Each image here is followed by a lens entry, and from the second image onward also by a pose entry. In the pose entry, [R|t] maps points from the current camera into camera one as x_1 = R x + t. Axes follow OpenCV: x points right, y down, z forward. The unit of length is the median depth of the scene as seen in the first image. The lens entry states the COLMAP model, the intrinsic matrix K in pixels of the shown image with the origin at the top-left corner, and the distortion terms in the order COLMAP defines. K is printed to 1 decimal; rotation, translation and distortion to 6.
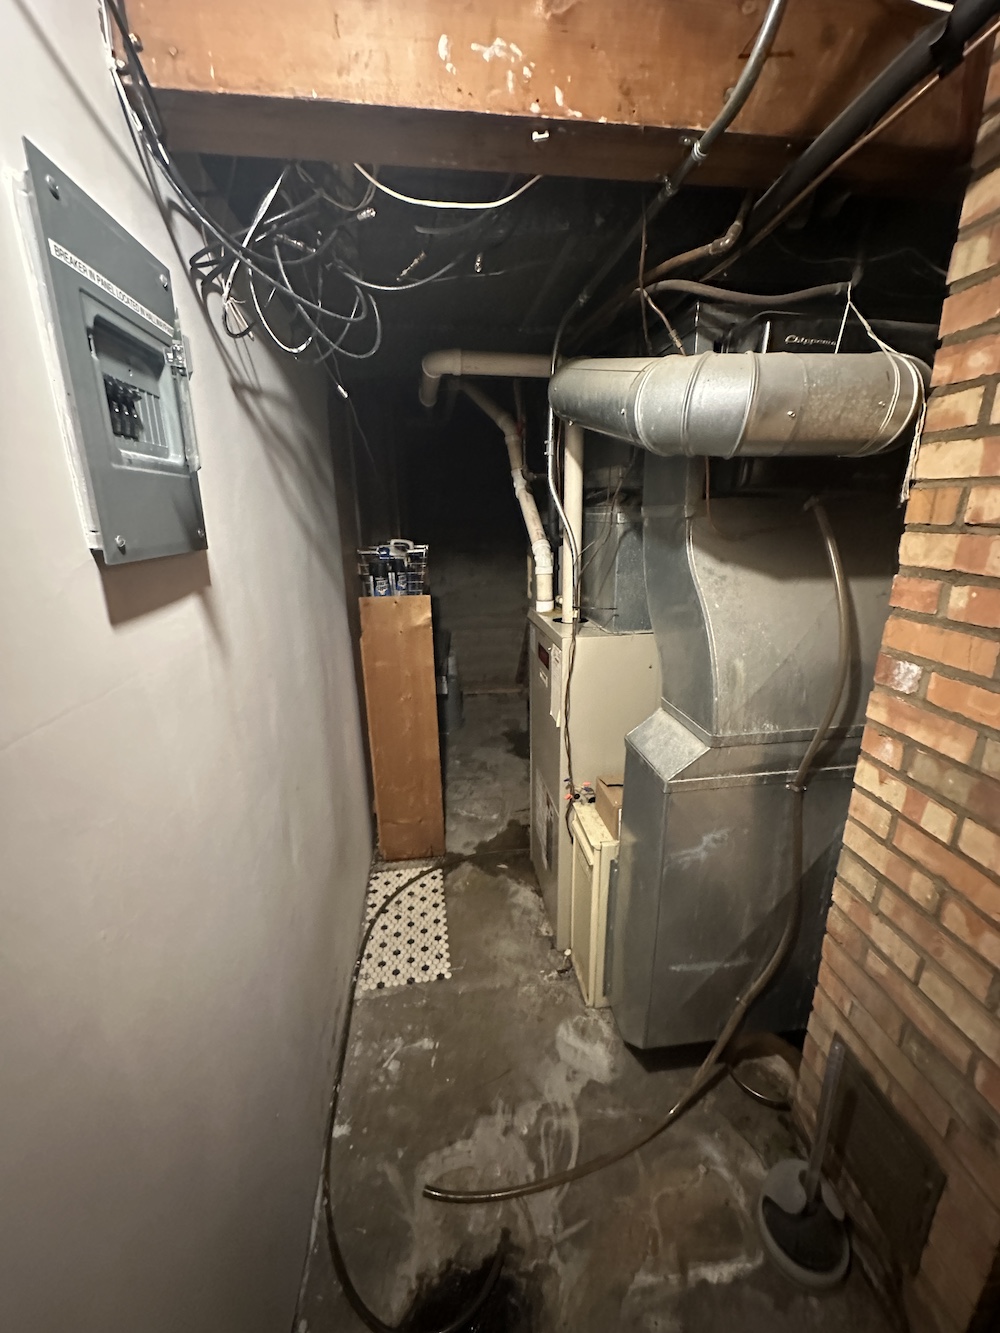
lens RADIAL K [[533.0, 0, 499.3], [0, 533.0, 663.5], [0, 0, 1]] dist [-0.000910, 0.000613]
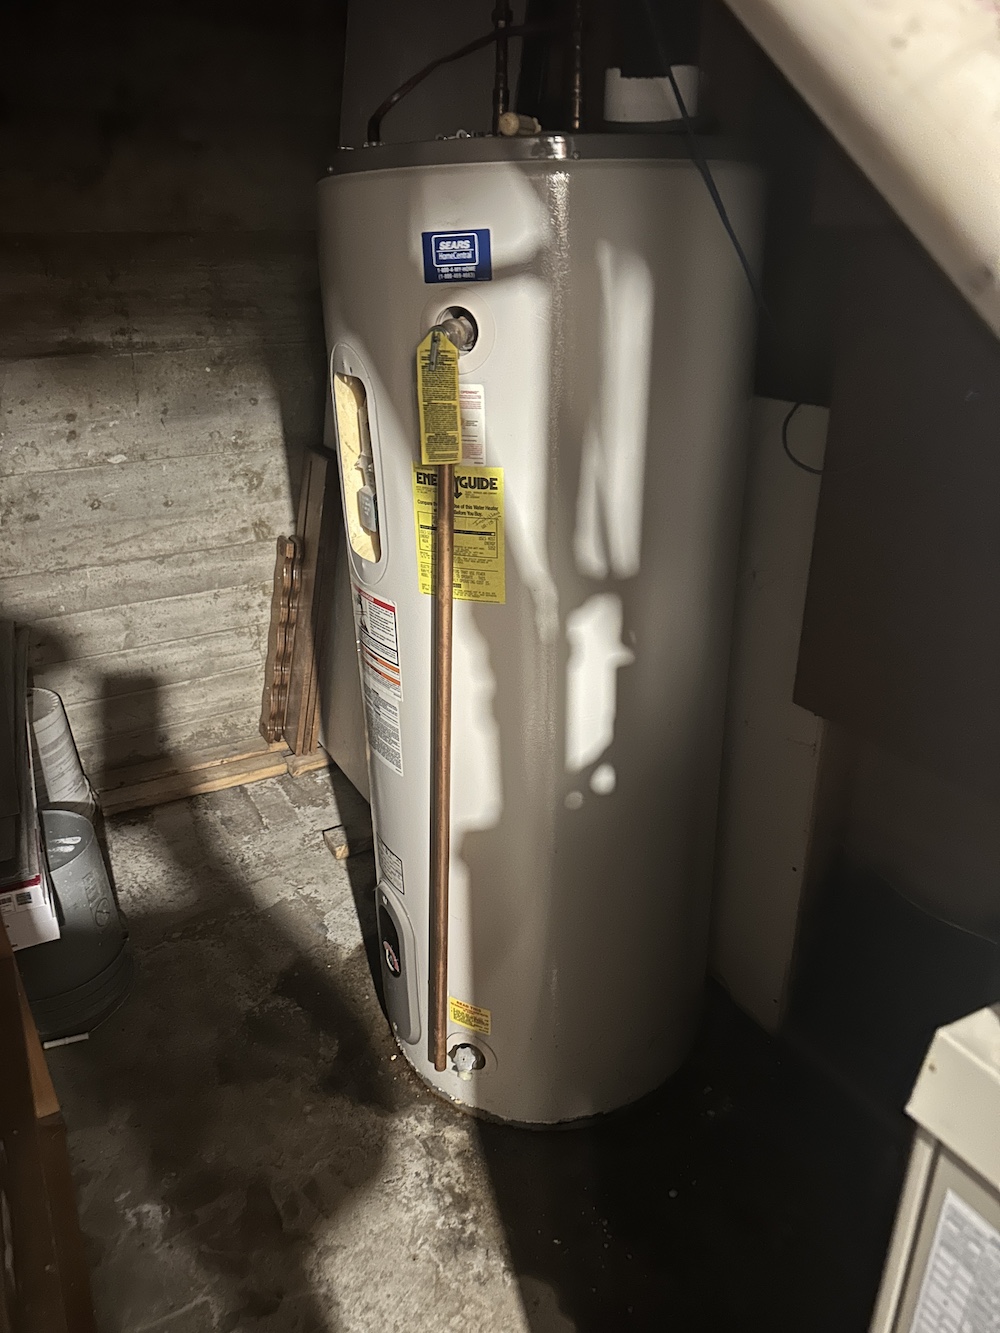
lens RADIAL K [[940.8, 0, 505.4], [0, 940.8, 661.9], [0, 0, 1]] dist [0.014078, -0.003600]
pose [[0.925634, -0.149920, 0.347457, -0.056771], [0.102594, 0.983208, 0.150918, -0.185534], [-0.364248, -0.104048, 0.925472, 0.790508]]
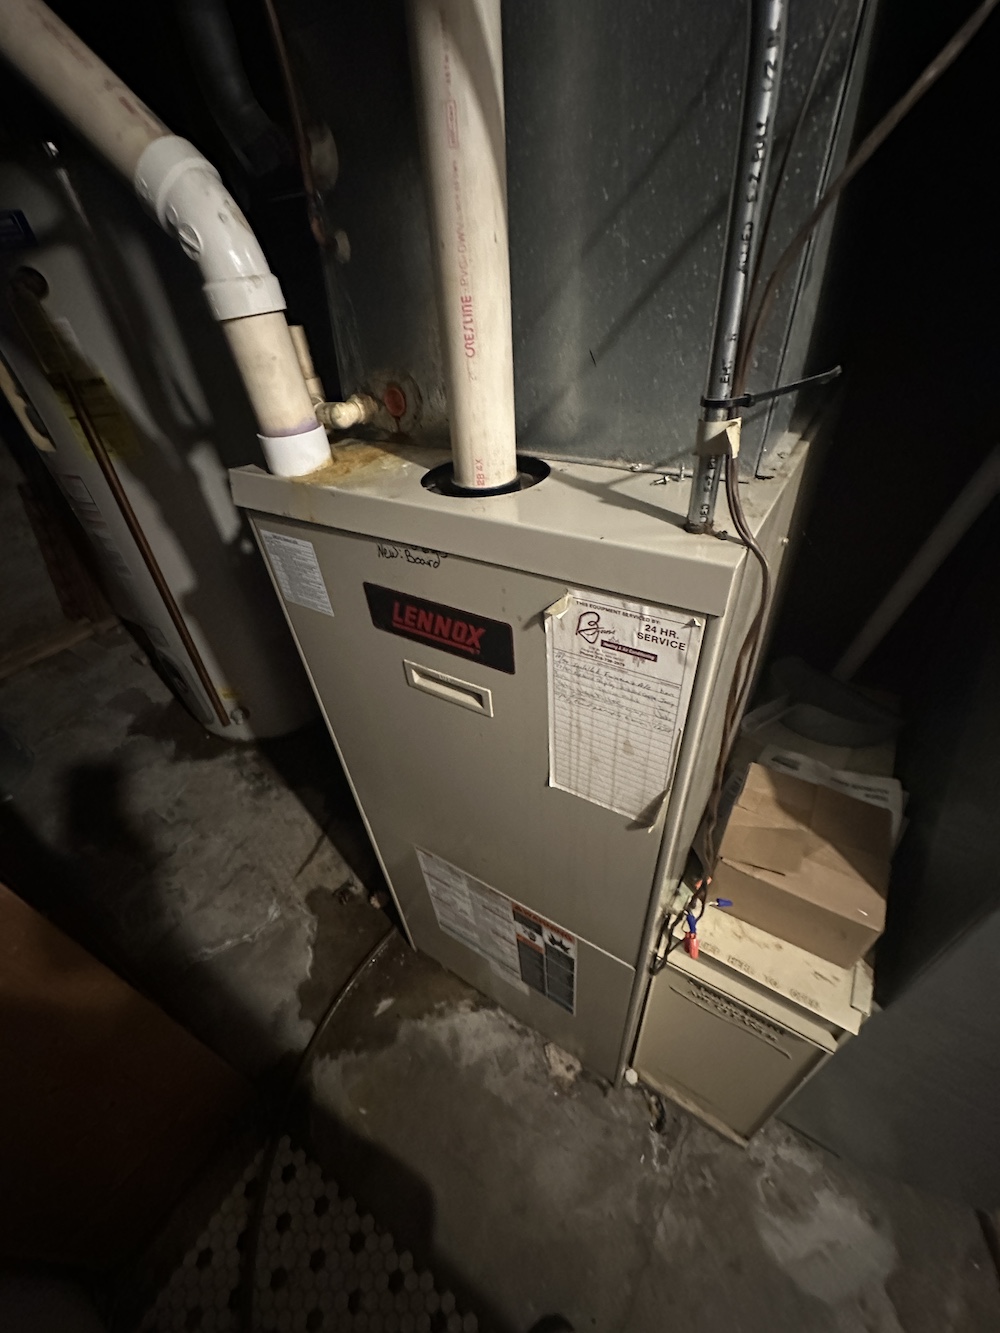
lens RADIAL K [[533.0, 0, 502.9], [0, 533.0, 667.0], [0, 0, 1]] dist [-0.000910, 0.000613]
pose [[0.638441, -0.498572, 0.586361, -0.059375], [0.267751, 0.858119, 0.438110, -0.091472], [-0.721597, -0.122708, 0.681352, 0.623319]]
